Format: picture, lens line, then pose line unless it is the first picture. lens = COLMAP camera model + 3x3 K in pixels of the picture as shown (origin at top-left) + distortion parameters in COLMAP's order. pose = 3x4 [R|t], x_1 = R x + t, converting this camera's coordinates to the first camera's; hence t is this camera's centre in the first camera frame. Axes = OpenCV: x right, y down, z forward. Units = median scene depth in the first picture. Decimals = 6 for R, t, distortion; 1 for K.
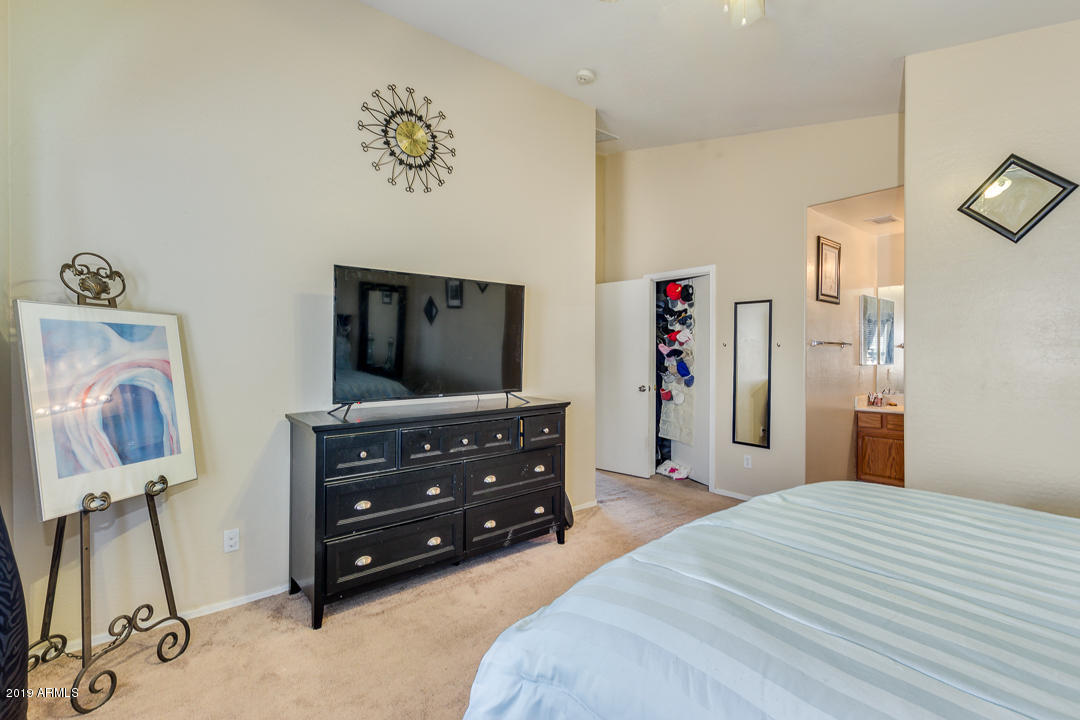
lens RADIAL K [[495.0, 0, 537.1], [0, 495.0, 357.7], [0, 0, 1]] dist [0.008785, -0.004576]
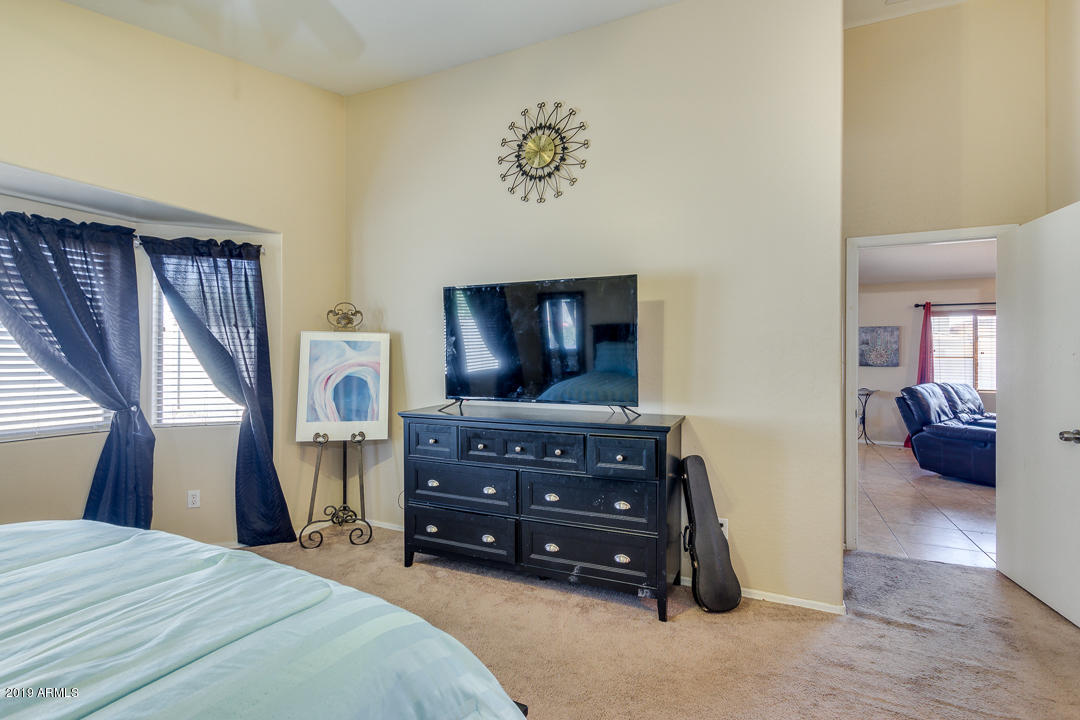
lens RADIAL K [[495.0, 0, 539.3], [0, 495.0, 353.0], [0, 0, 1]] dist [0.008785, -0.004576]
pose [[0.438989, -0.003767, -0.898485, 0.703302], [-0.009553, 0.999915, -0.008860, -0.011383], [0.898442, 0.012472, 0.438915, 0.571817]]
